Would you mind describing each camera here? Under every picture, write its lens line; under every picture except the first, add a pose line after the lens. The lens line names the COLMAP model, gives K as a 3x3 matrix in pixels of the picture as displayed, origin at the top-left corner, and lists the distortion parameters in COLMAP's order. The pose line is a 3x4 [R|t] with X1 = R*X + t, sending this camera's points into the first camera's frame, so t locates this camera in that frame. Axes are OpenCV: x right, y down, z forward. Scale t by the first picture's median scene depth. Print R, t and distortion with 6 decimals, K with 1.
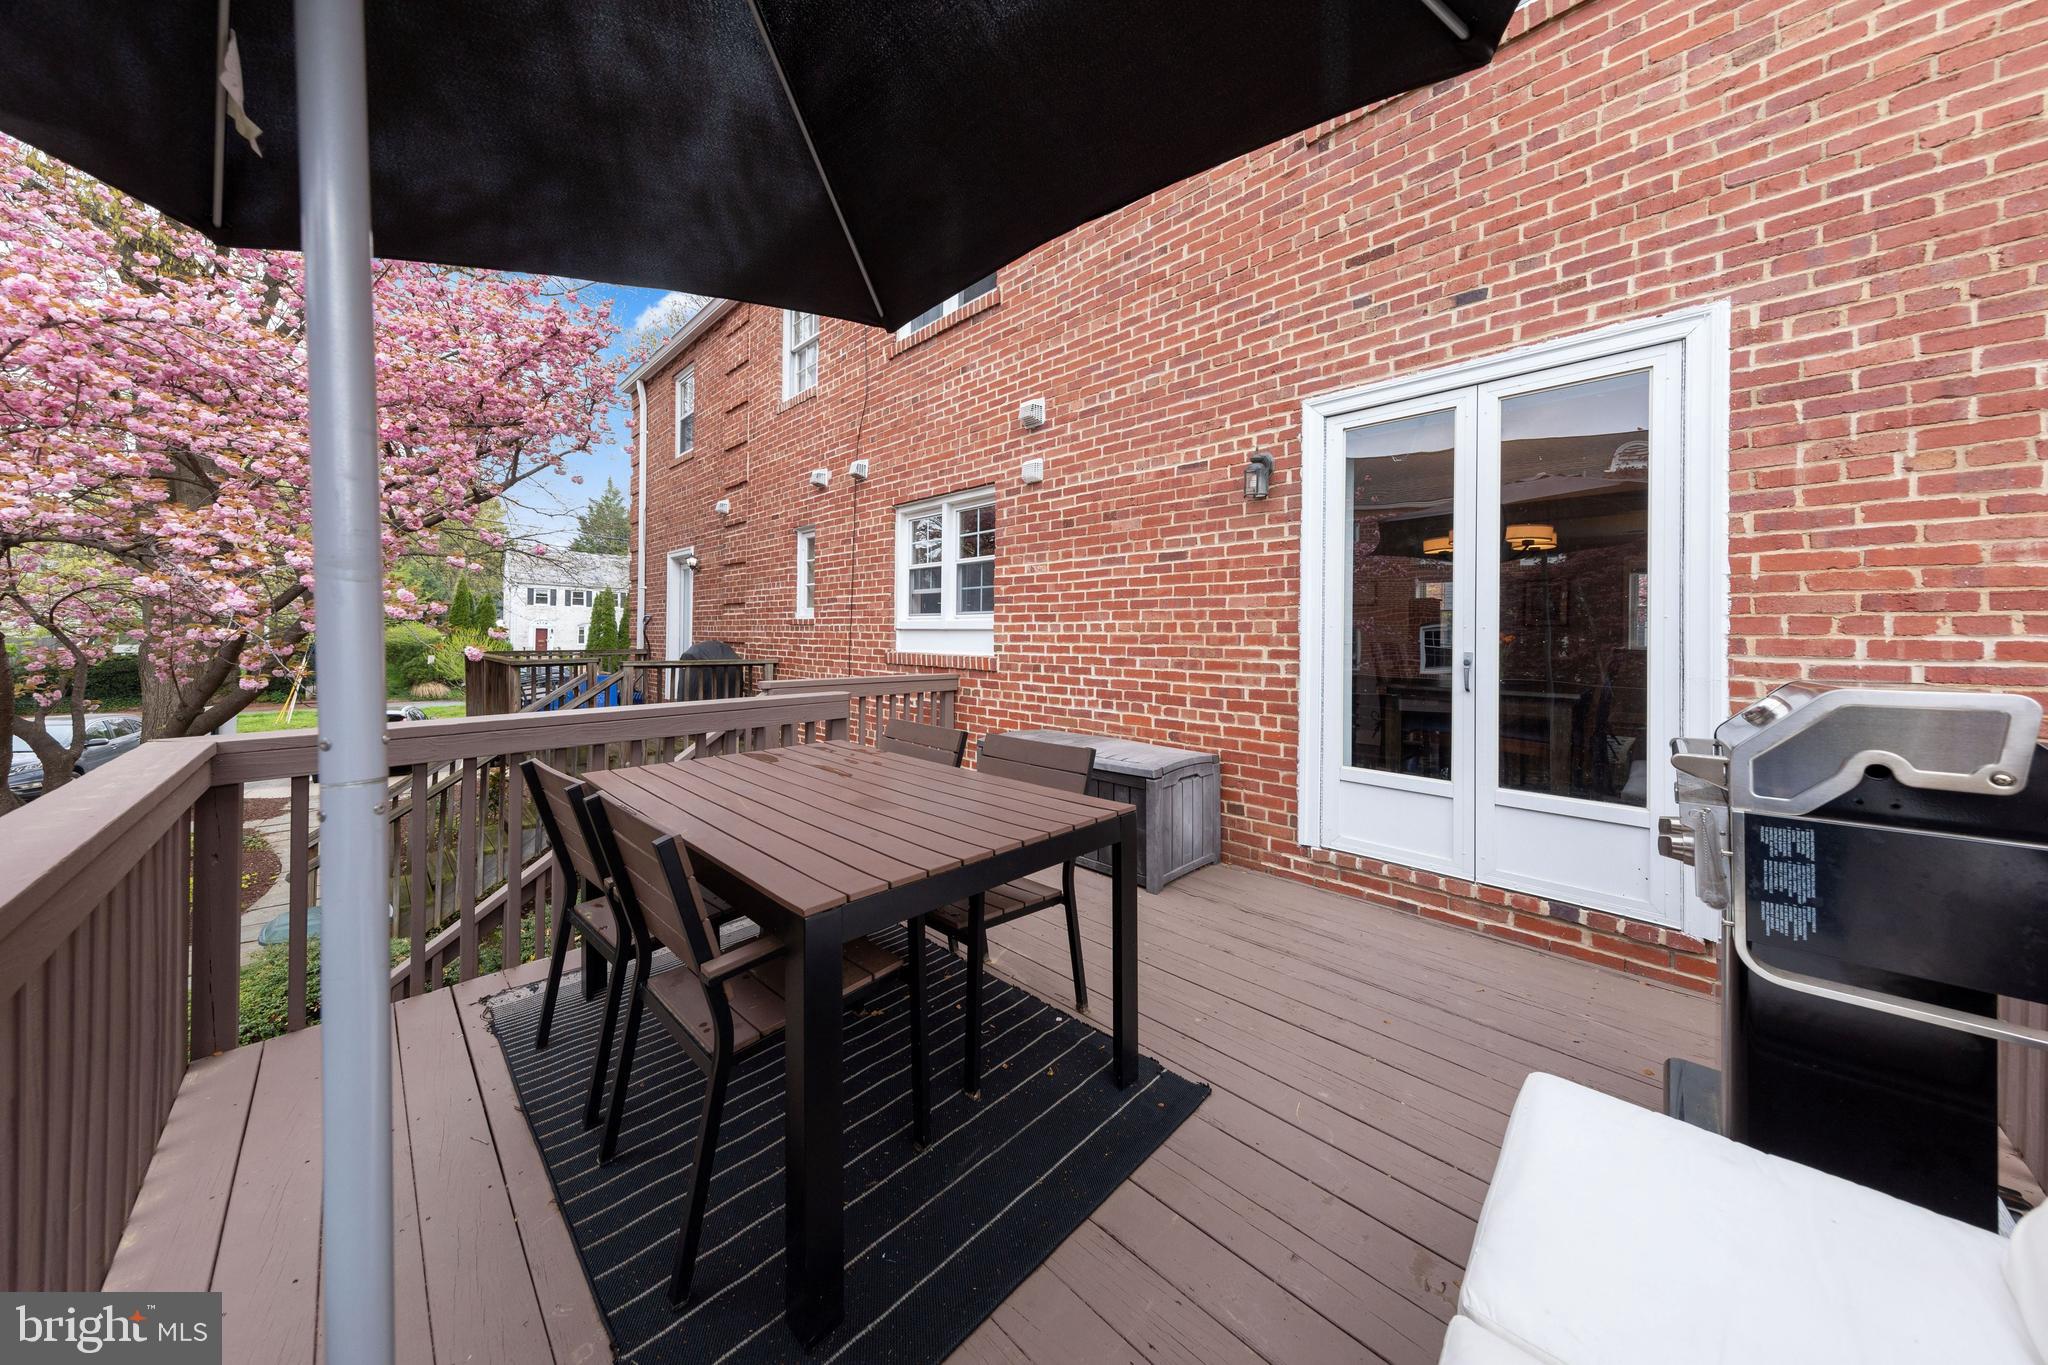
lens RADIAL K [[658.7, 0, 1022.8], [0, 658.7, 633.7], [0, 0, 1]] dist [0.012397, -0.000057]
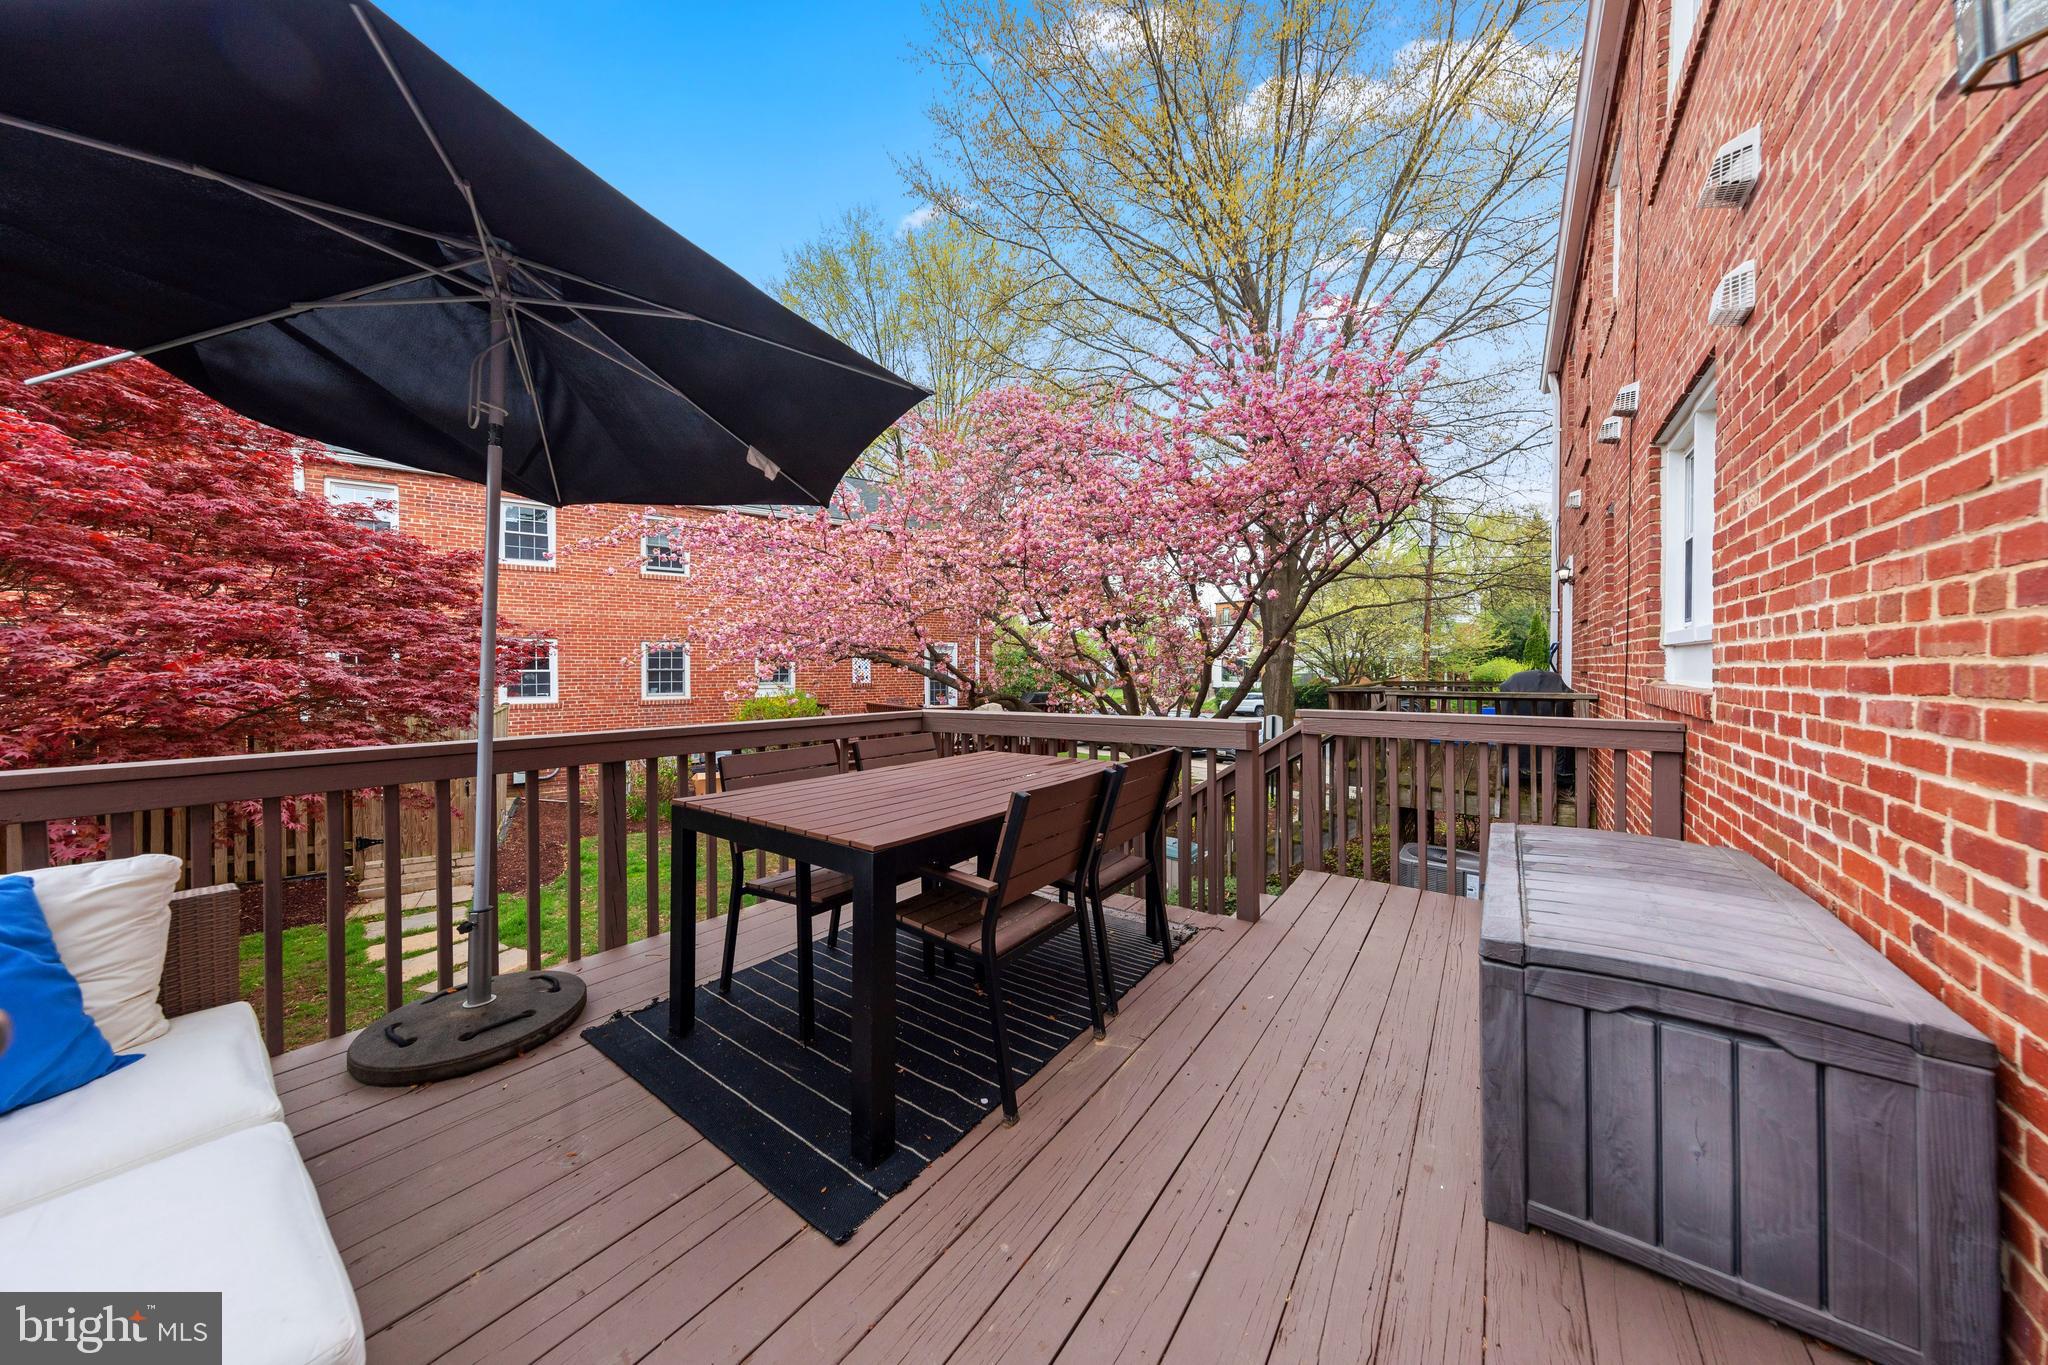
lens RADIAL K [[650.4, 0, 1021.6], [0, 650.4, 669.9], [0, 0, 1]] dist [-0.000231, -0.000057]
pose [[0.133973, -0.004472, -0.990975, 0.486804], [0.006006, 0.999975, -0.003700, 0.021385], [0.990967, -0.005456, 0.133997, 0.519325]]
